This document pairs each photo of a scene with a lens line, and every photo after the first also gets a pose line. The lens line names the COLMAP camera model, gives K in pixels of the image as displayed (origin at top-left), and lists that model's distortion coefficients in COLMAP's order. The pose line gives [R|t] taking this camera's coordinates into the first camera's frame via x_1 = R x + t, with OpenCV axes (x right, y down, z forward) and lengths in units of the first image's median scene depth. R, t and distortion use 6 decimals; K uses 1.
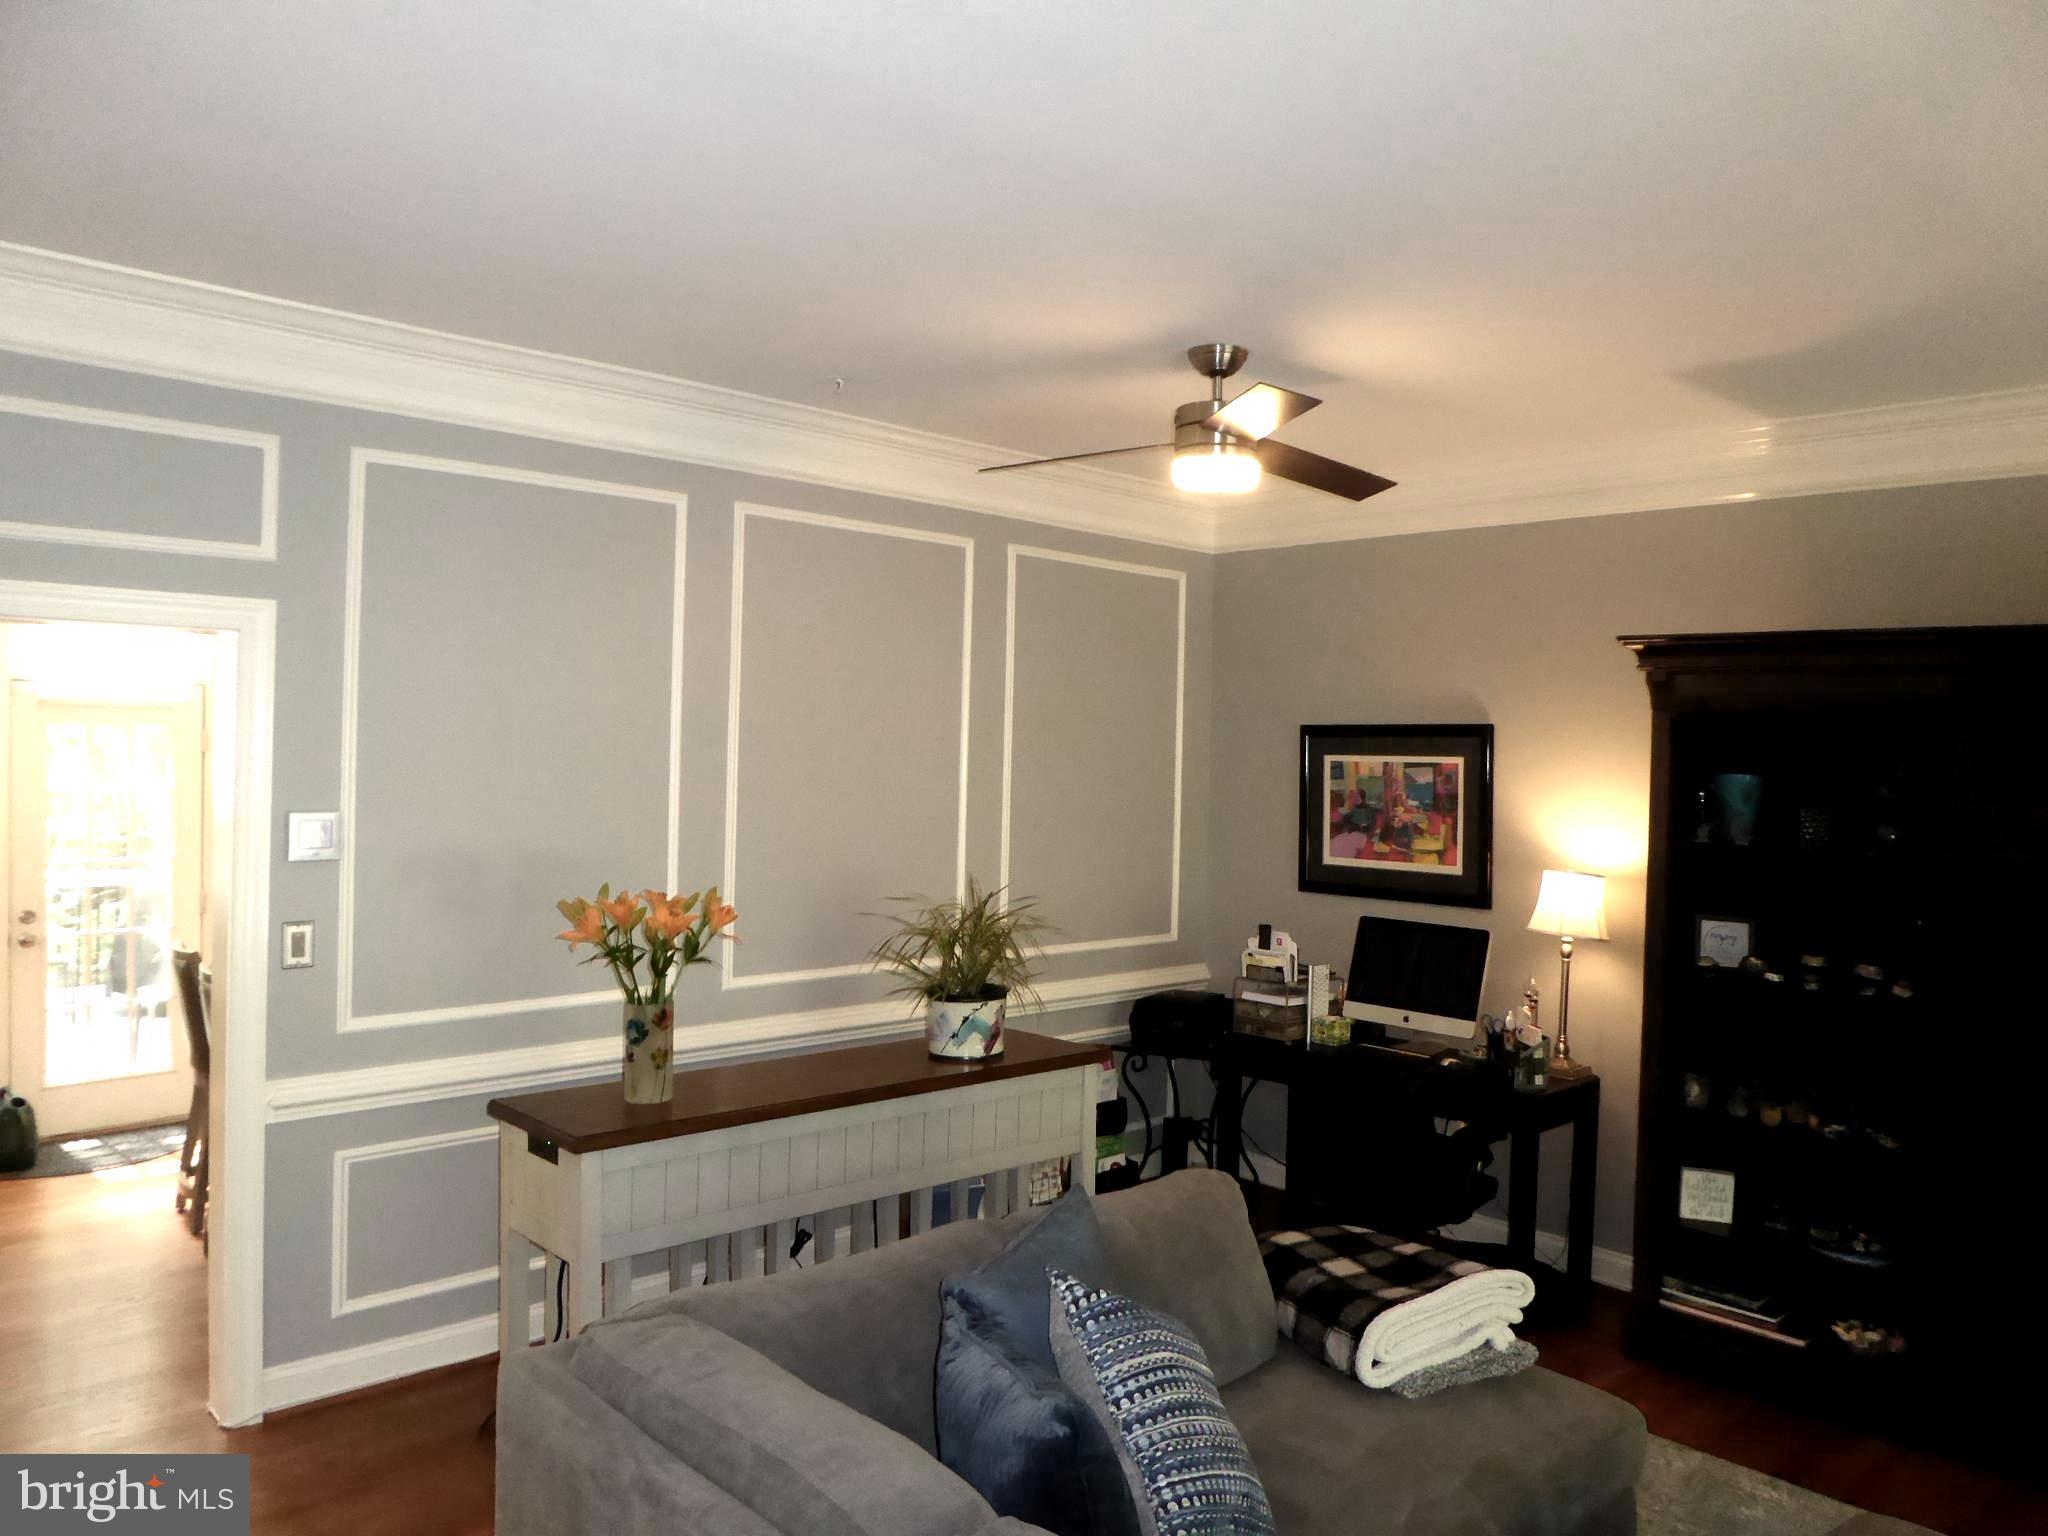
lens RADIAL K [[1479.0, 0, 1020.0], [0, 1479.0, 767.3], [0, 0, 1]] dist [-0.000222, 0.007504]
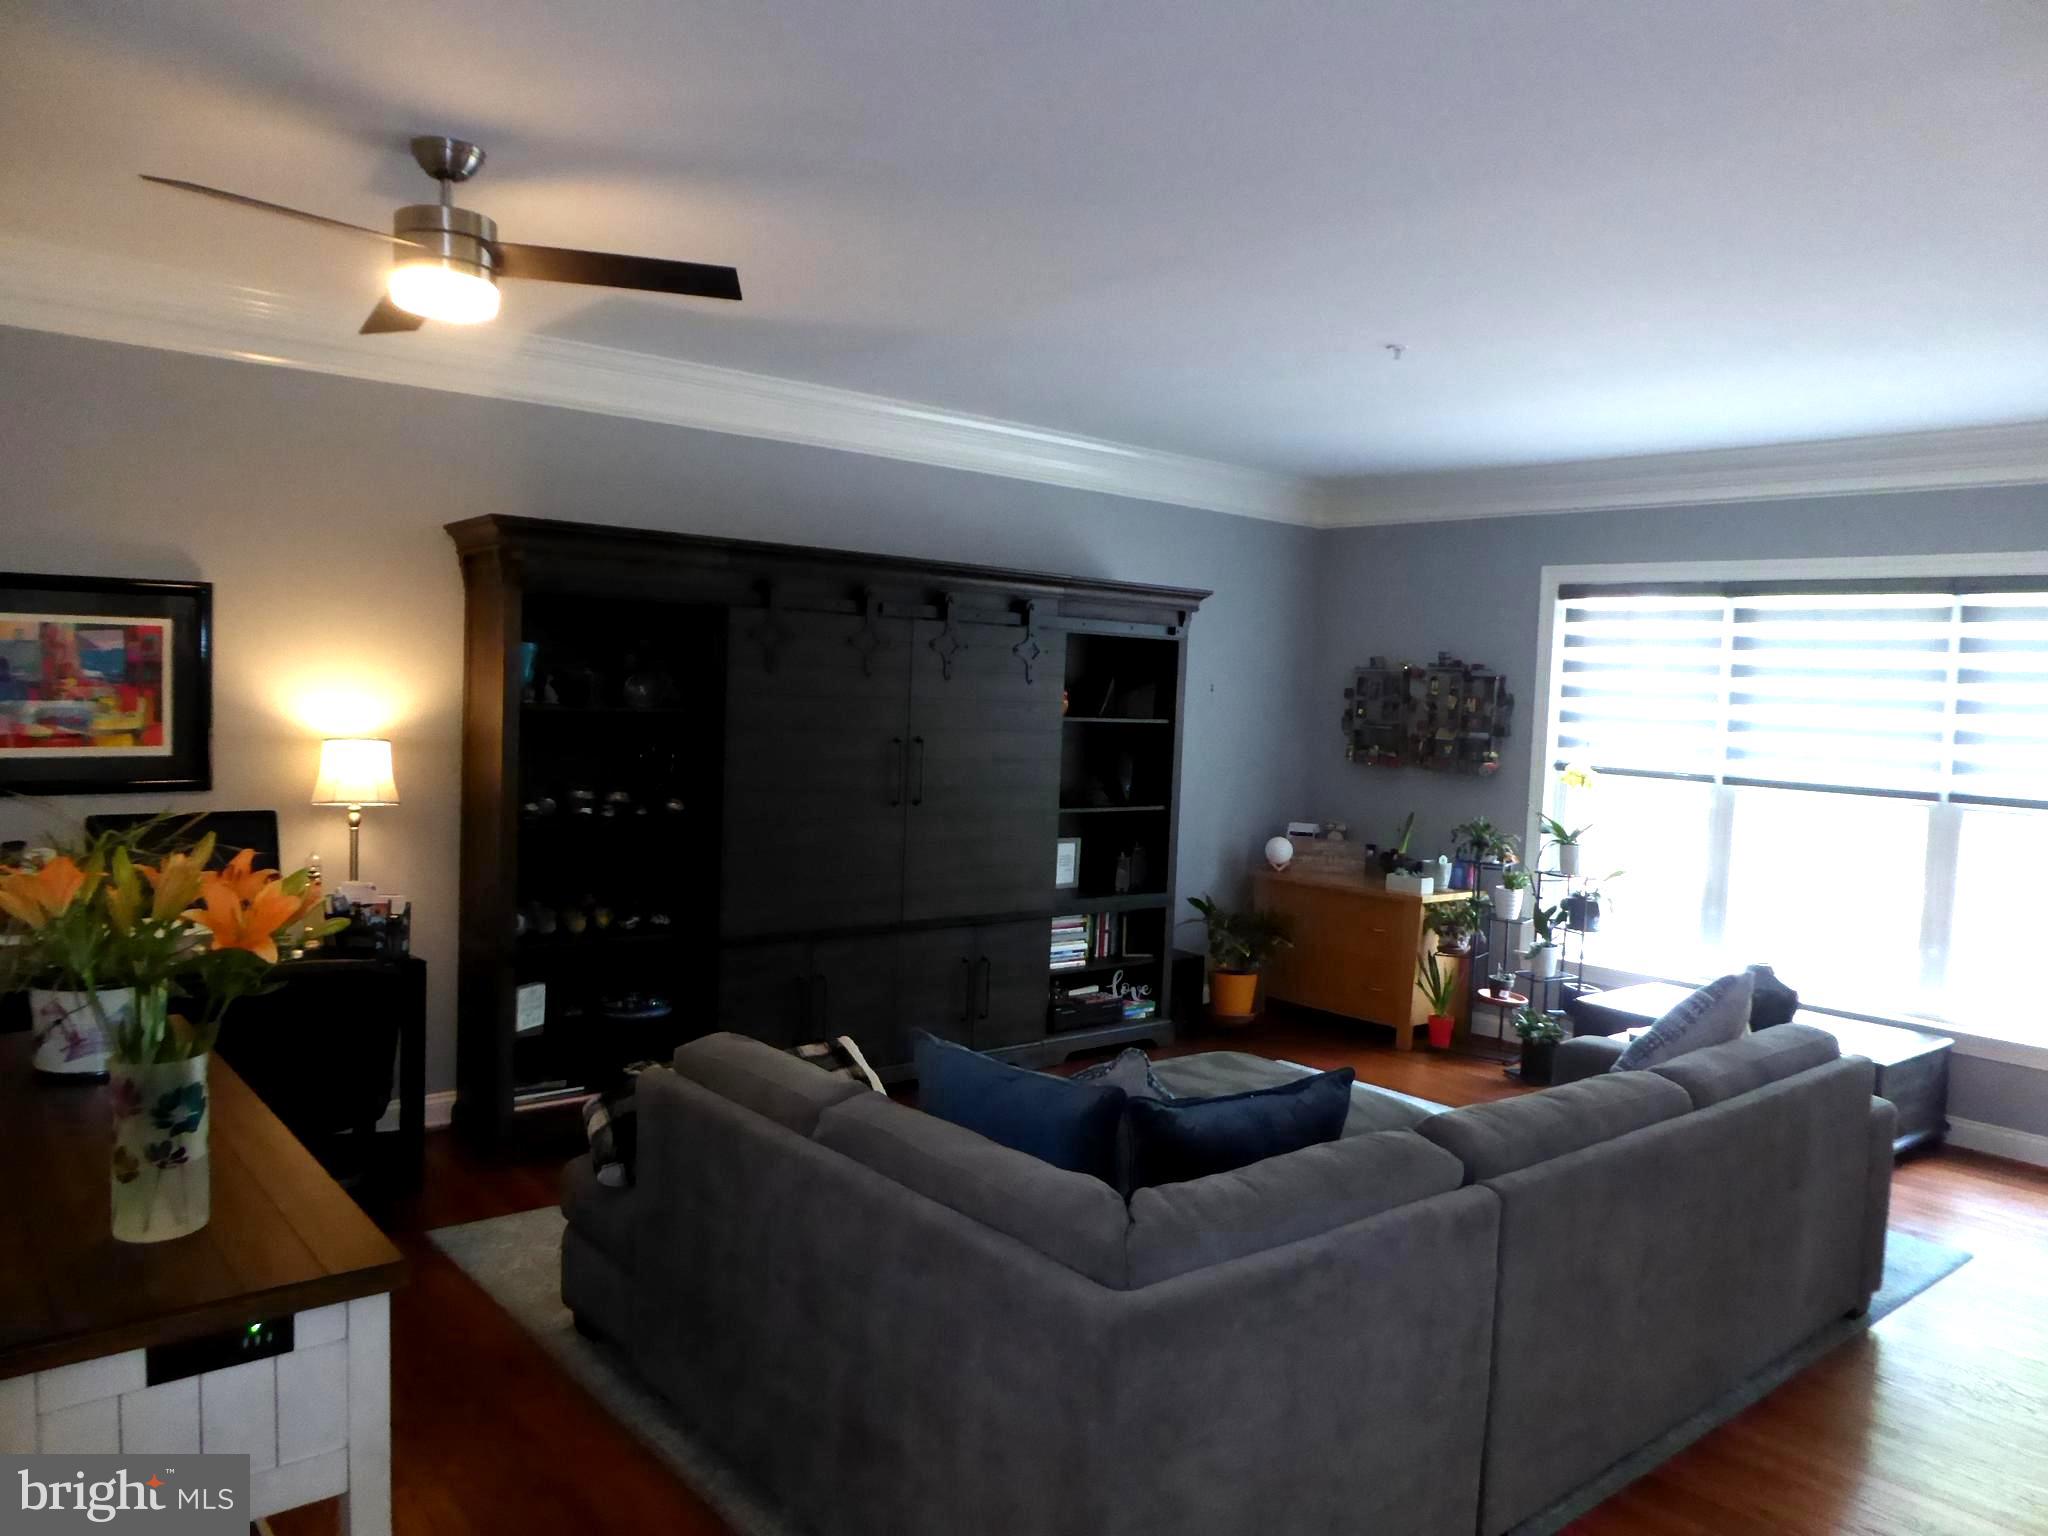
lens RADIAL K [[1485.9, 0, 1039.1], [0, 1485.9, 767.5], [0, 0, 1]] dist [-0.060223, 0.030288]
pose [[0.042008, -0.087017, 0.995321, -0.530783], [-0.018739, 0.995956, 0.087863, -0.004876], [-0.998942, -0.022342, 0.040208, 0.456444]]
